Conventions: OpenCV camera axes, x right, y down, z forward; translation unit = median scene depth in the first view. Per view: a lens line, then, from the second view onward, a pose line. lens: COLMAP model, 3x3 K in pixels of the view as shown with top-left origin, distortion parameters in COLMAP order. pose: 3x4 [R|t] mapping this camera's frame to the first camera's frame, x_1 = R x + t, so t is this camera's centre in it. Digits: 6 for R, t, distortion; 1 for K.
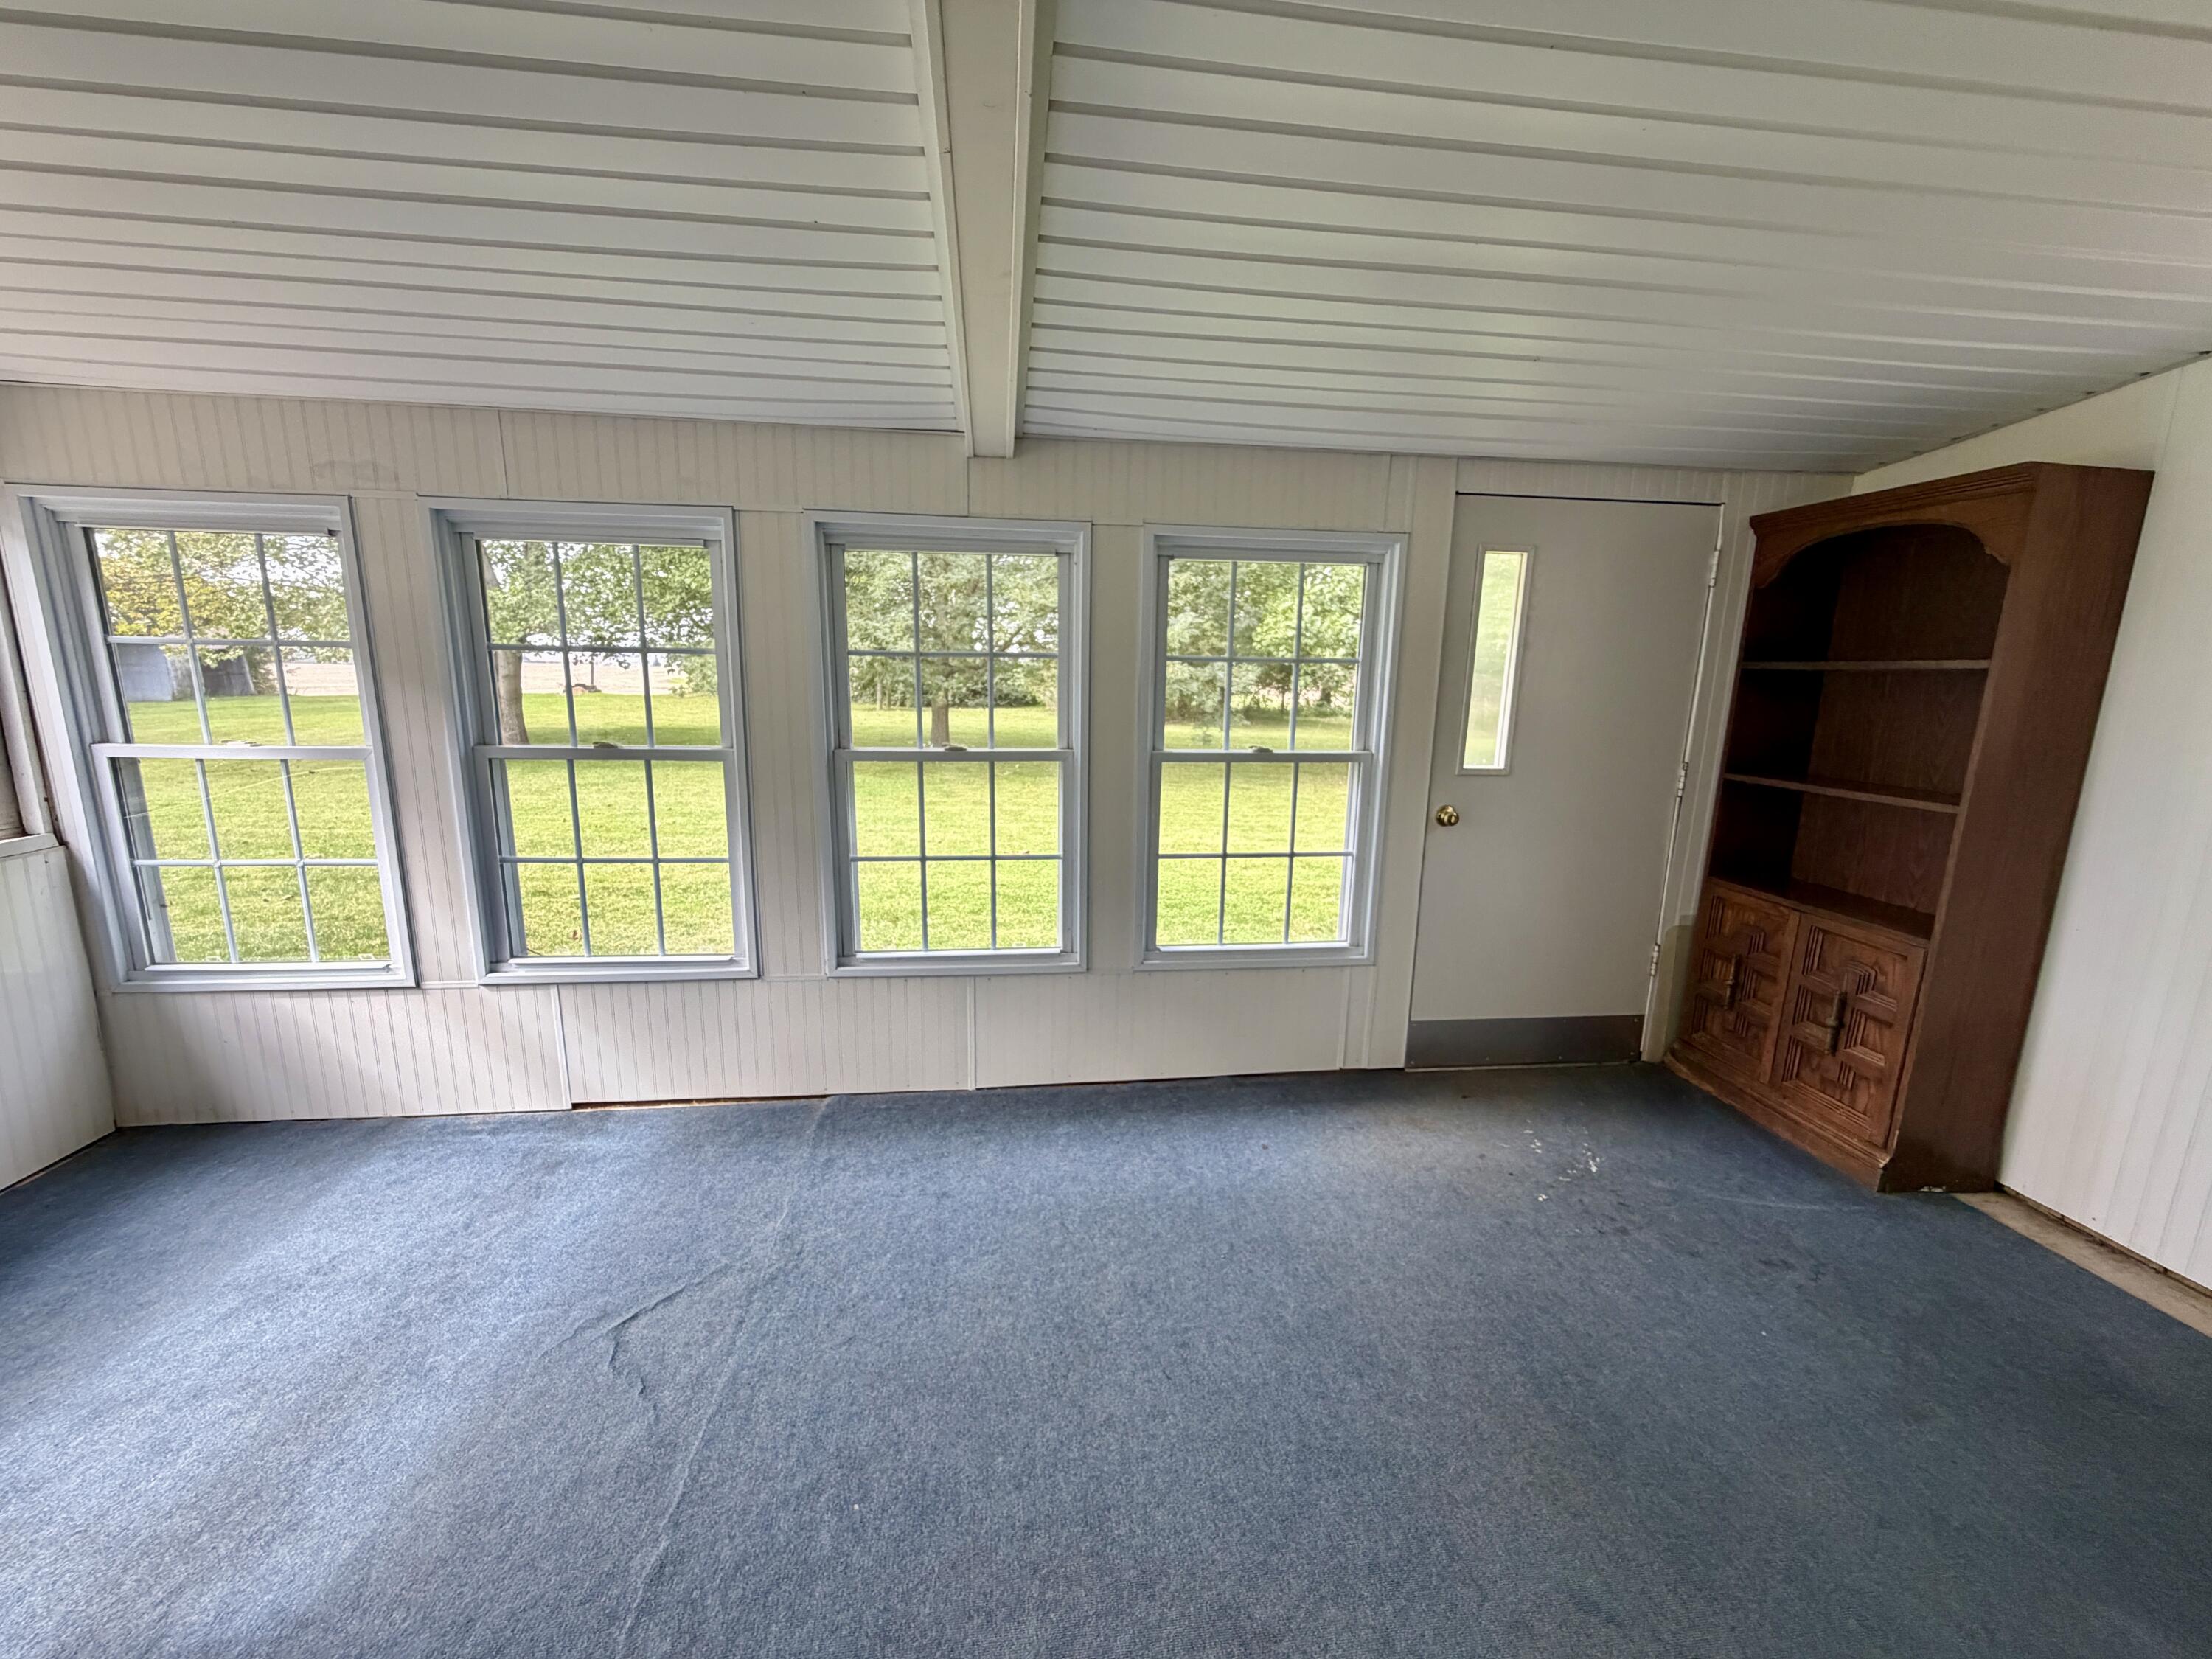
lens RADIAL K [[896.4, 0, 1106.0], [0, 896.4, 829.5], [0, 0, 1]] dist [-0.000303, 0.000503]
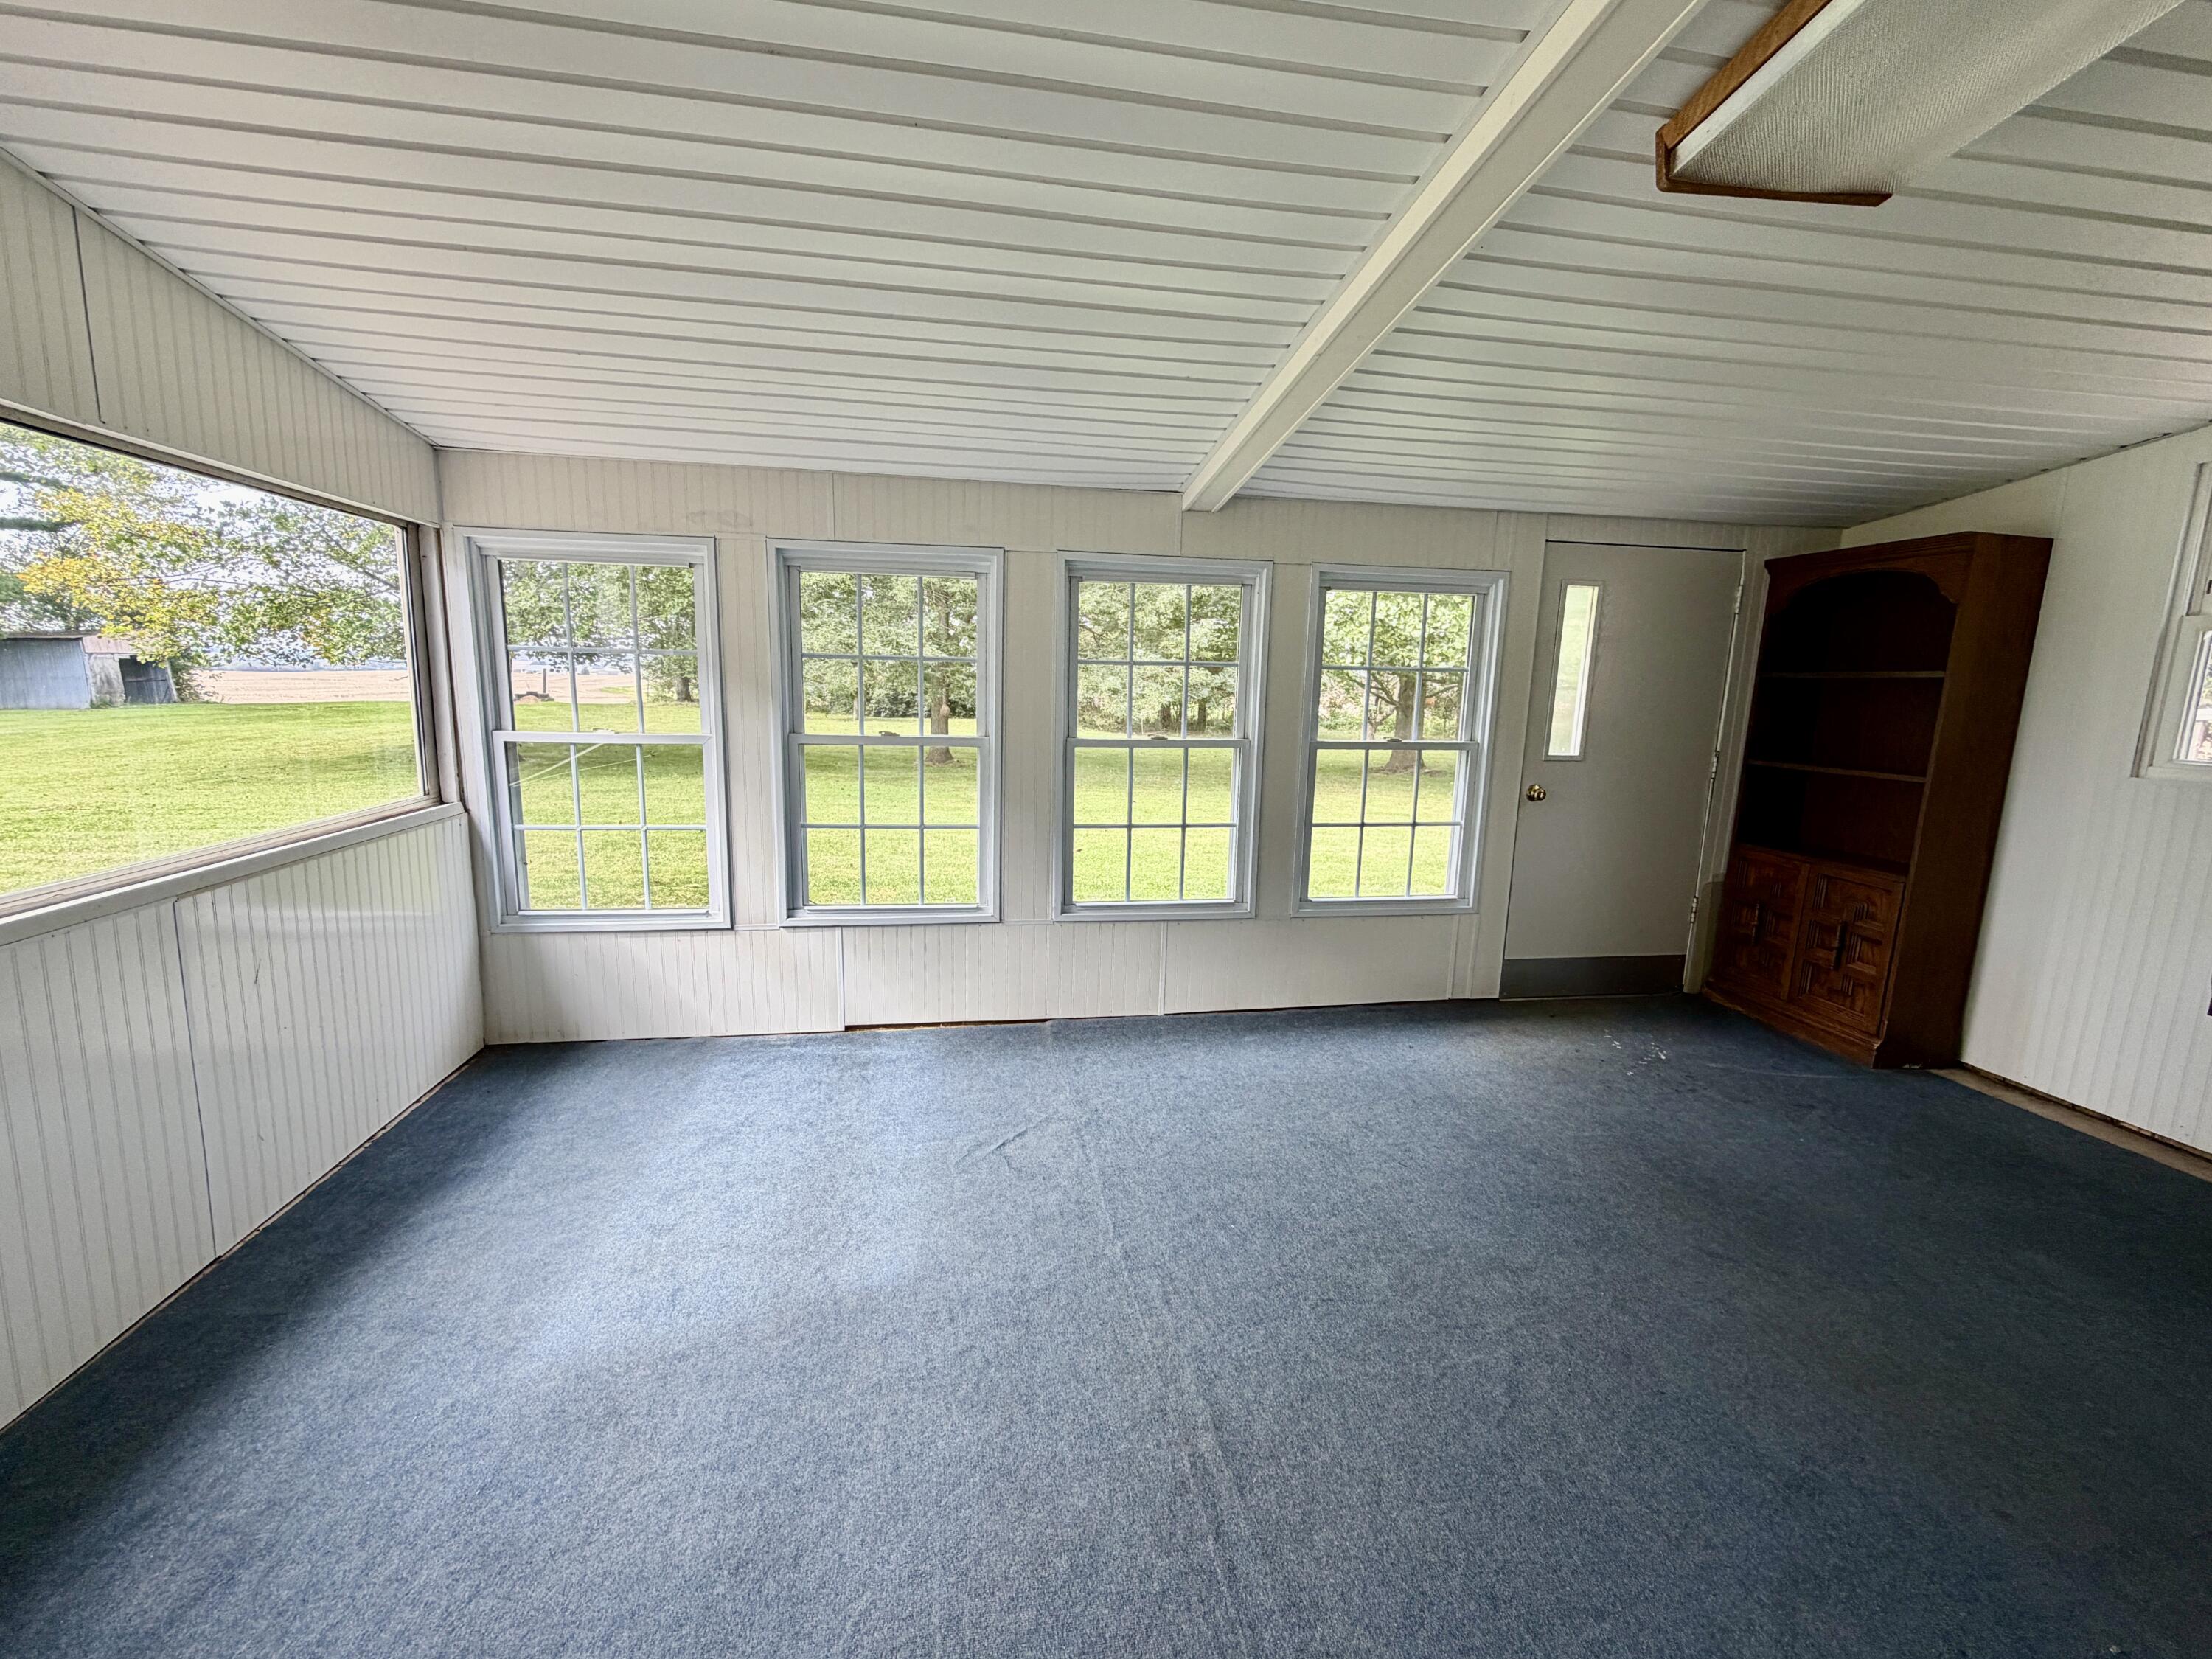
lens RADIAL K [[939.5, 0, 1106.0], [0, 939.5, 829.5], [0, 0, 1]] dist [0.000827, -0.000282]
pose [[0.999032, -0.002698, 0.043896, -0.316088], [0.003525, 0.999817, -0.018777, 0.066285], [-0.043838, 0.018914, 0.998860, -0.329358]]
